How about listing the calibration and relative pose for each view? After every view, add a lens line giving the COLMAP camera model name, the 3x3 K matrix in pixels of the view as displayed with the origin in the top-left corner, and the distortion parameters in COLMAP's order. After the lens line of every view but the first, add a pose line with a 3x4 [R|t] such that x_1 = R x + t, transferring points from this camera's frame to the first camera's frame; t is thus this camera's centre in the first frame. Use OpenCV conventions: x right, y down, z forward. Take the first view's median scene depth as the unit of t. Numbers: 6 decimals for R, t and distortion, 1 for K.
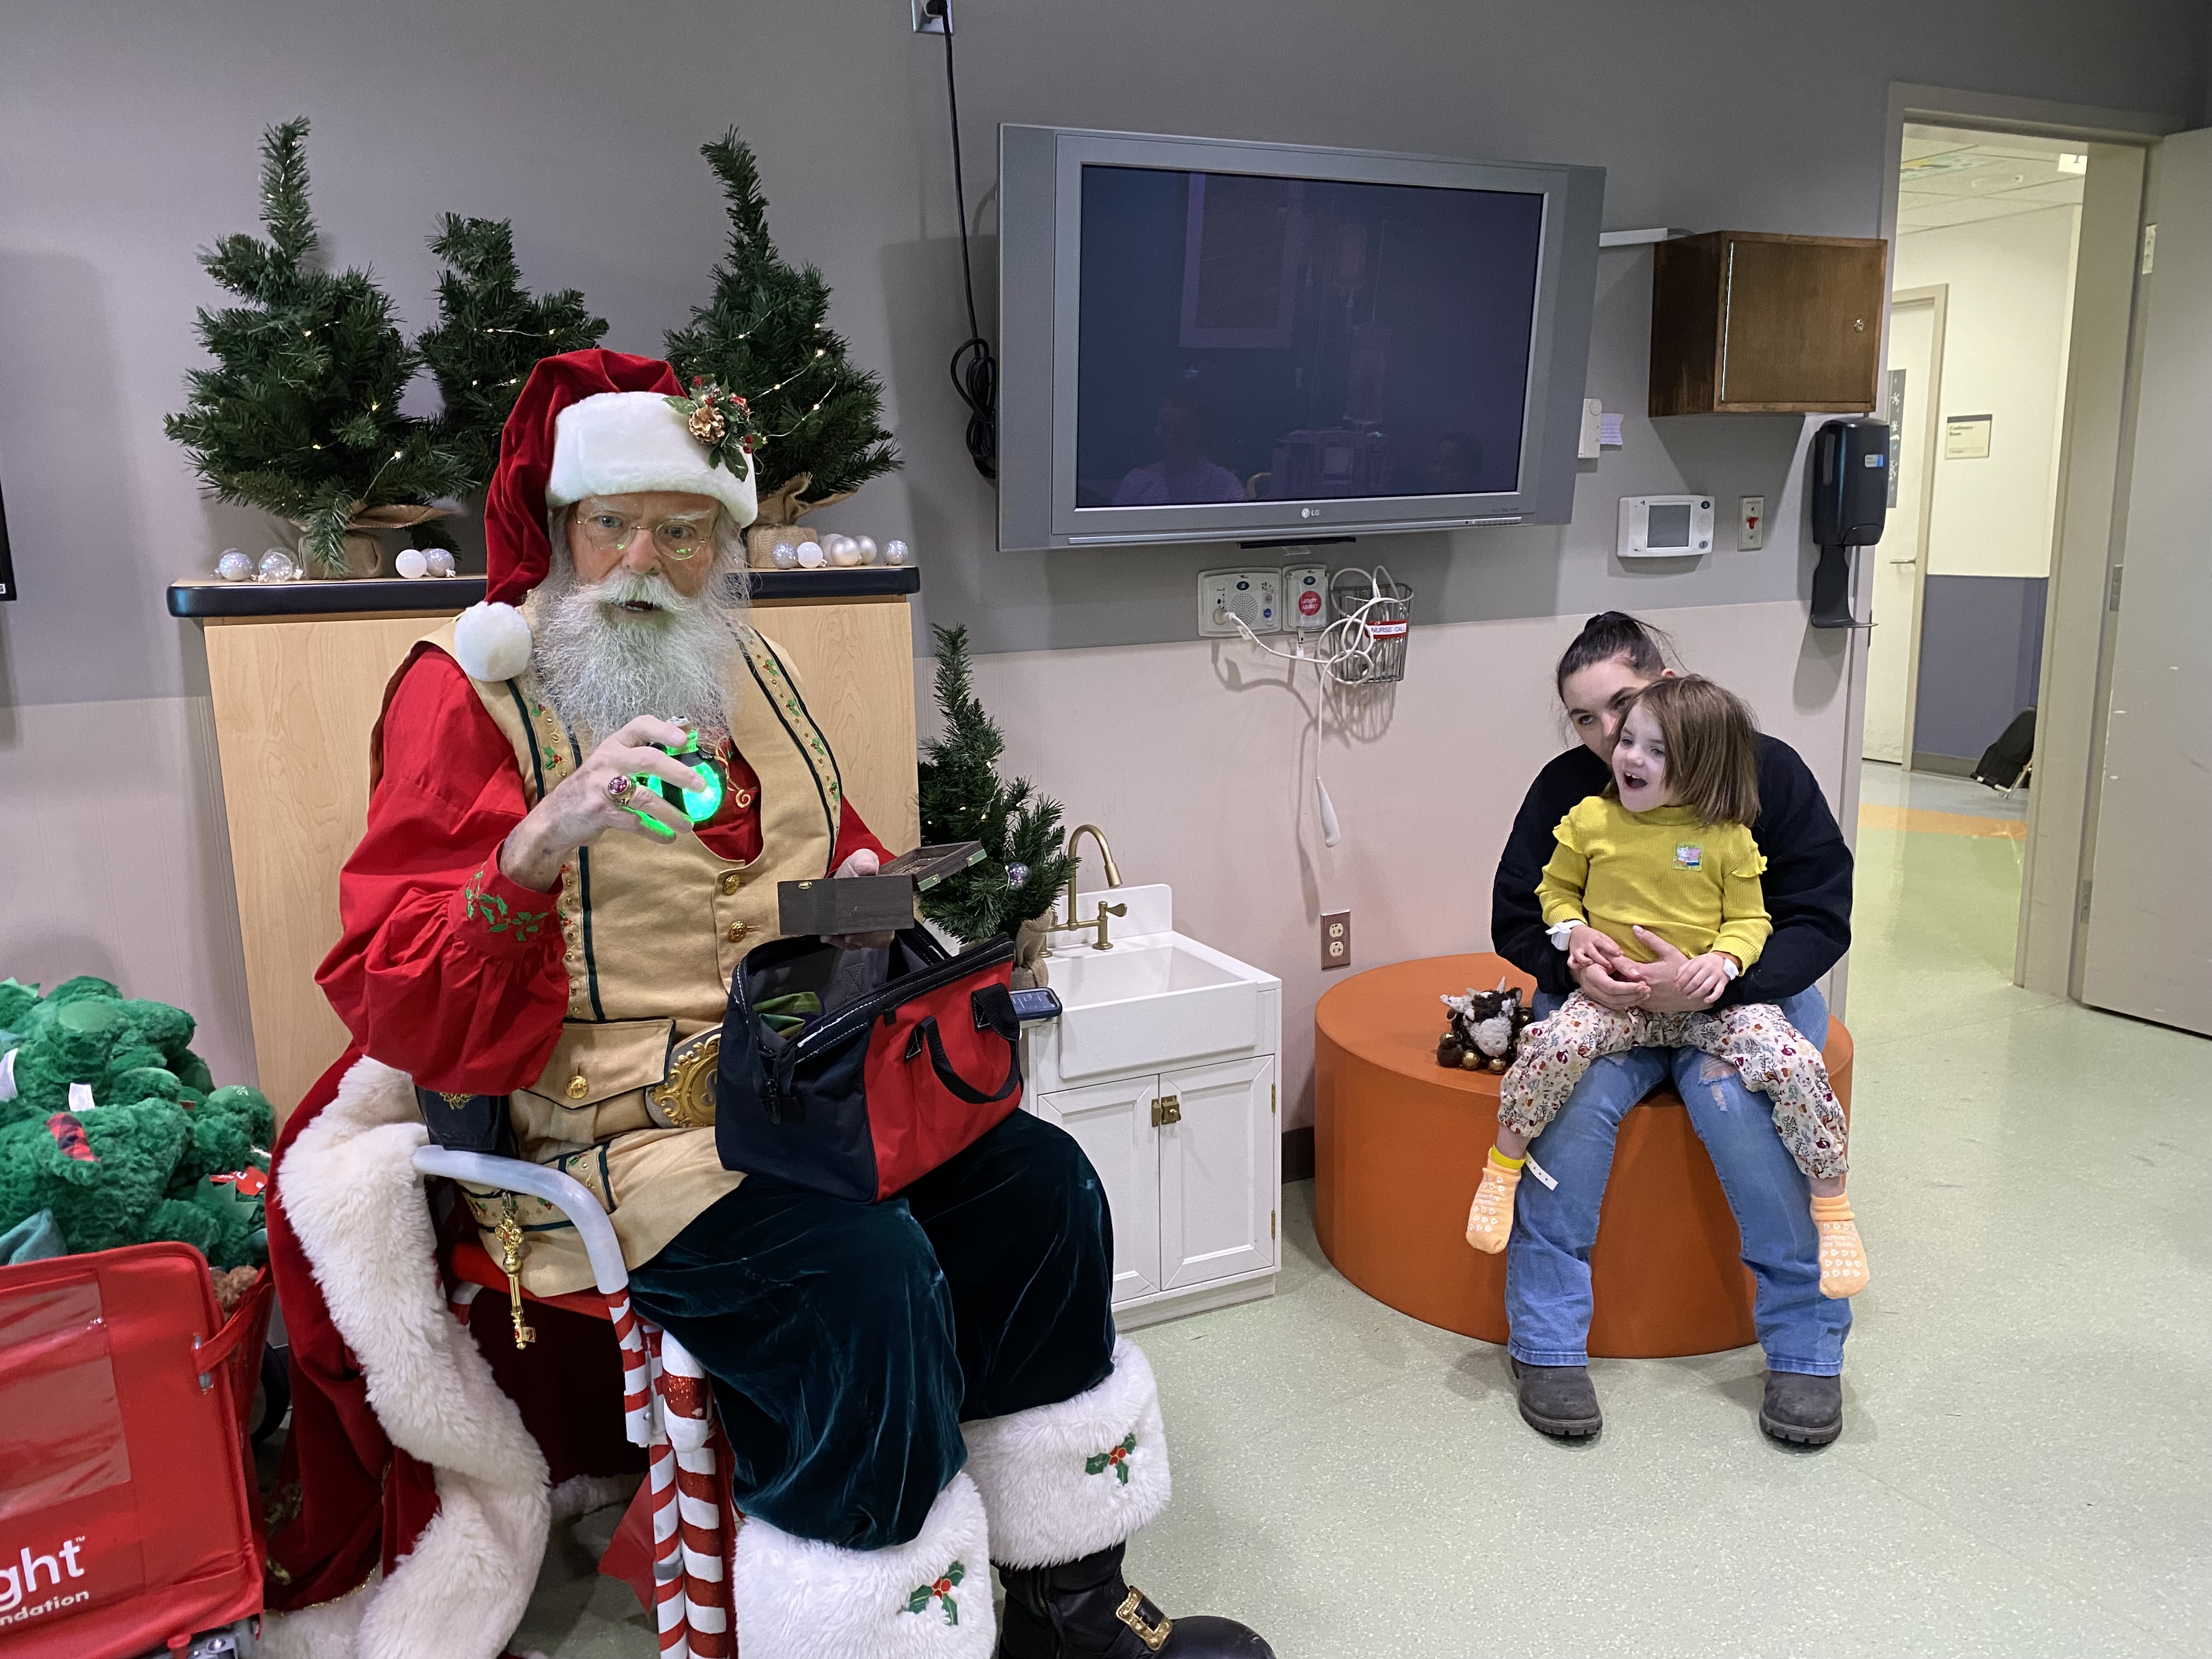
lens RADIAL K [[1698.9, 0, 1092.7], [0, 1698.9, 838.7], [0, 0, 1]] dist [0.022230, -0.026221]
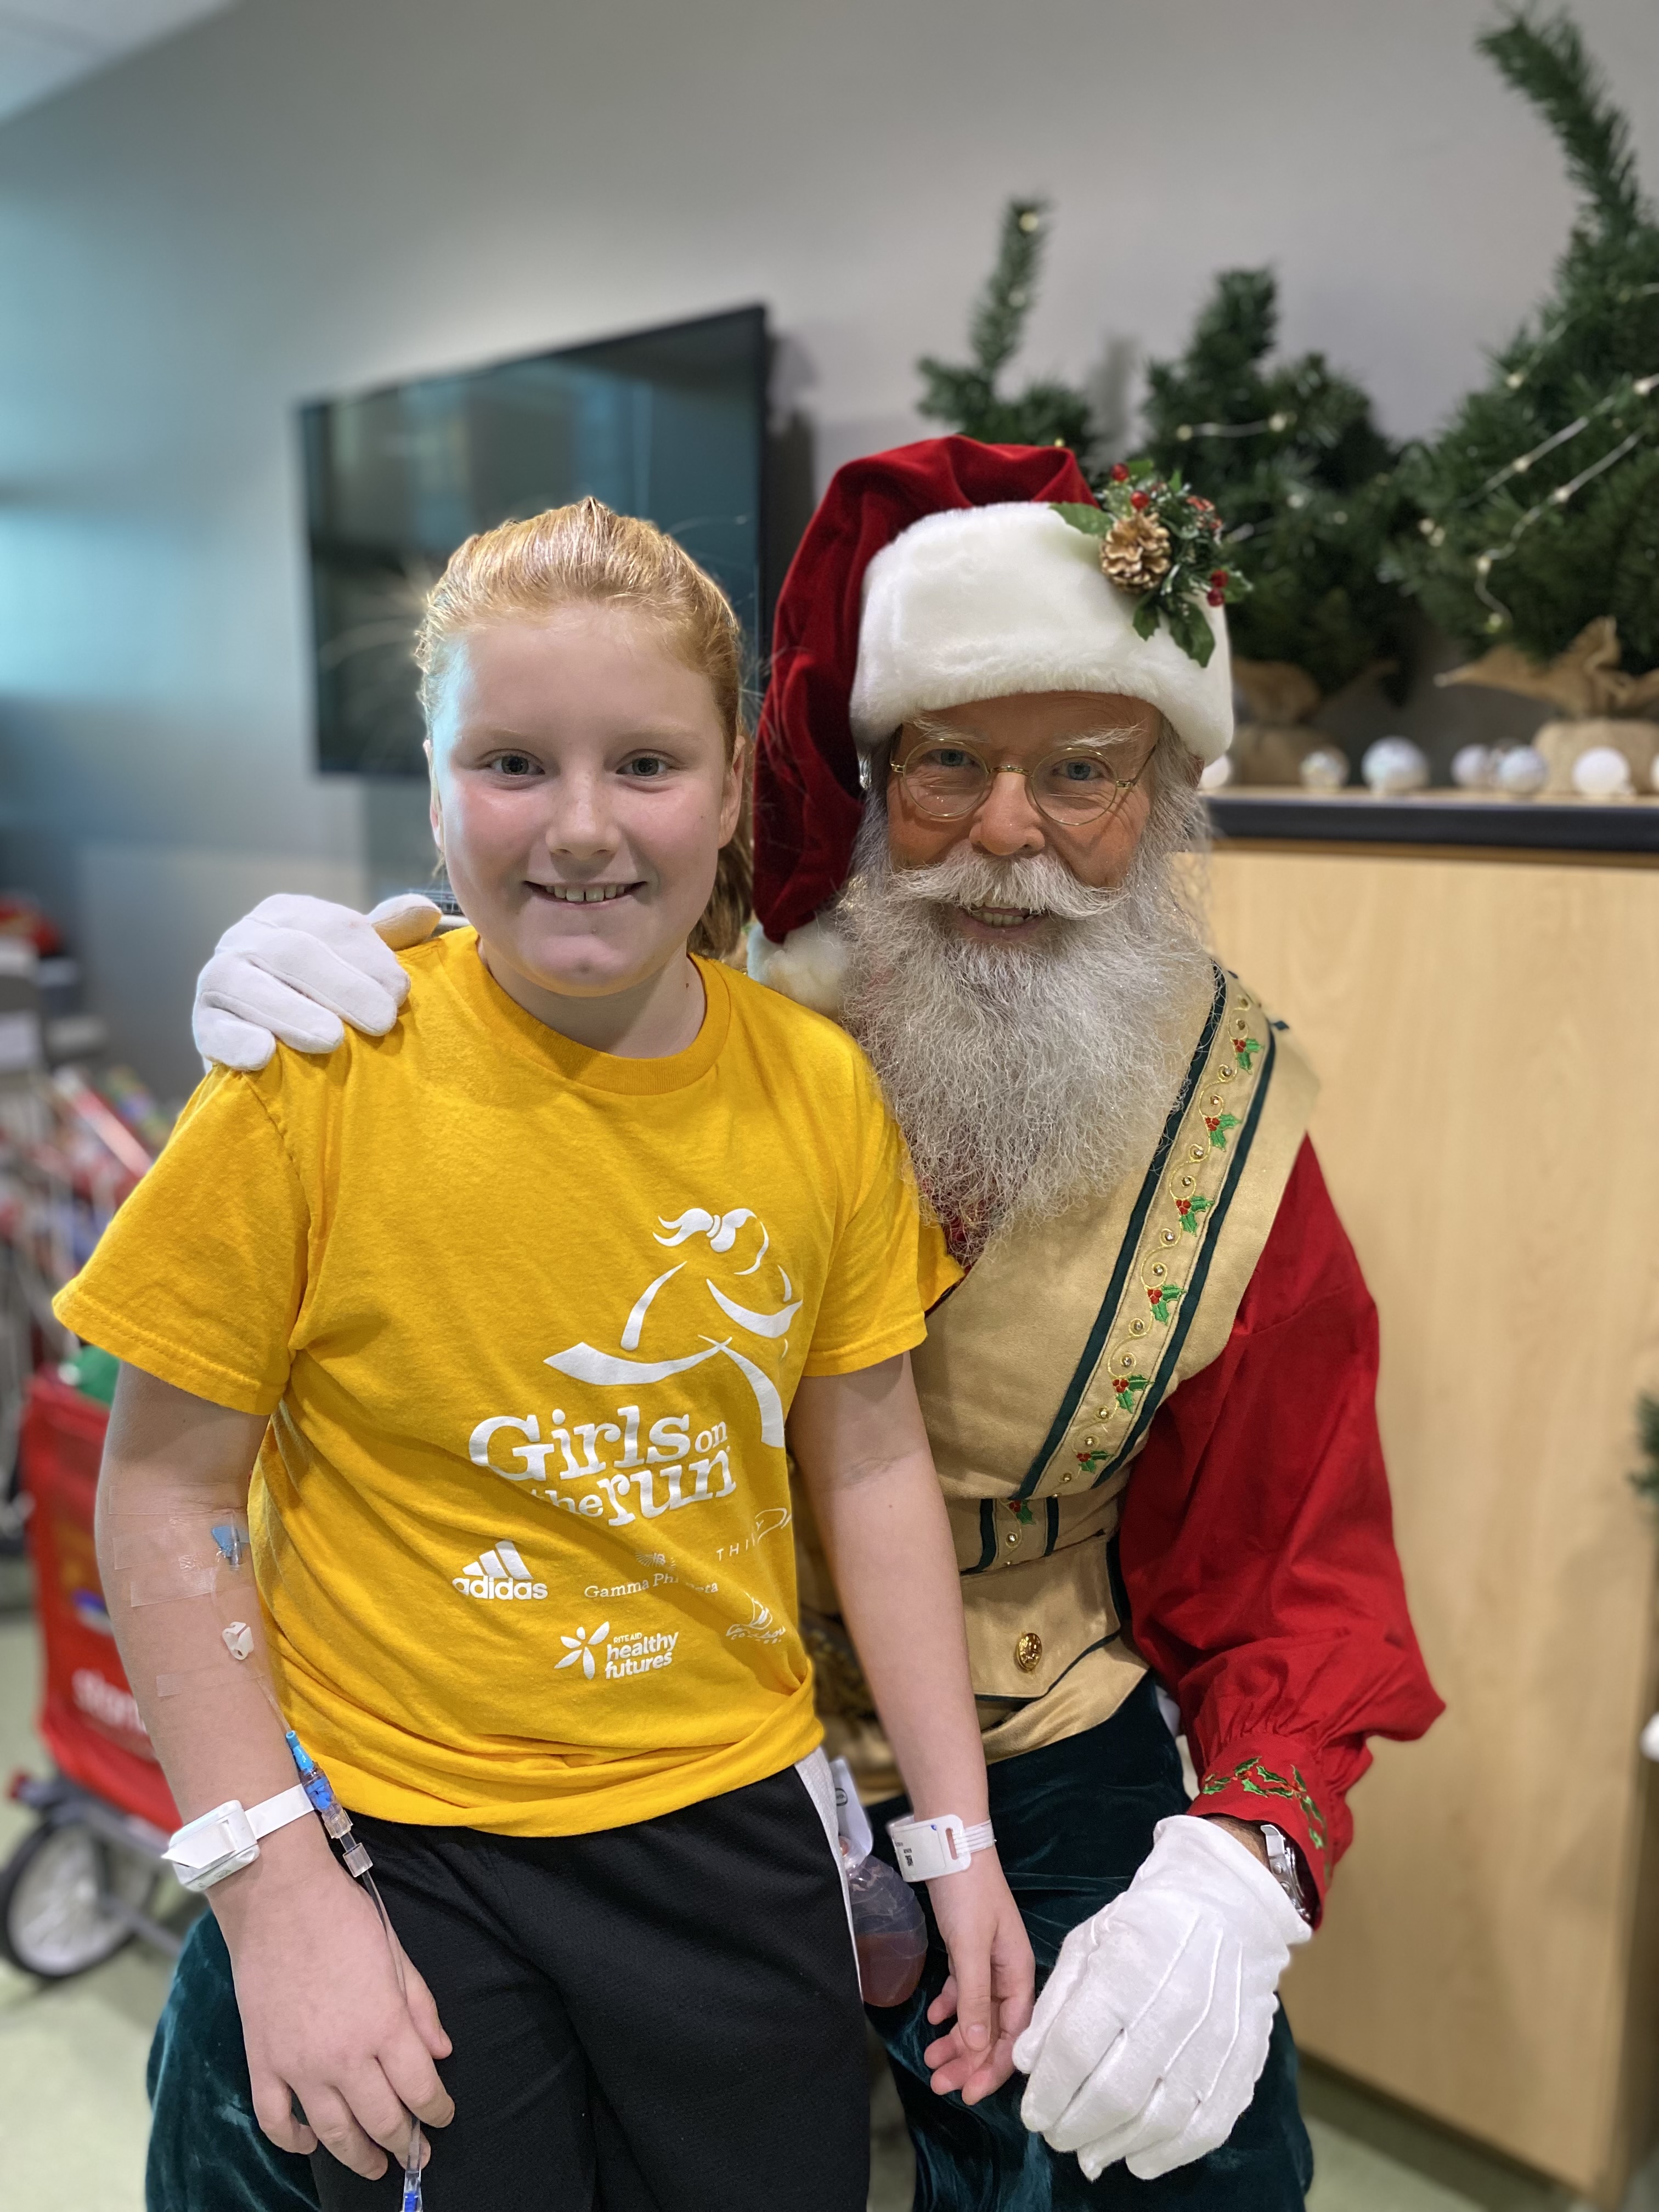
lens RADIAL K [[1698.9, 0, 834.7], [0, 1698.9, 1101.0], [0, 0, 1]] dist [0.022230, -0.026221]
pose [[0.402622, 0.201375, -0.892941, 0.227558], [-0.180283, 0.973839, 0.138330, -0.100082], [0.897437, 0.105287, 0.428394, 0.541912]]
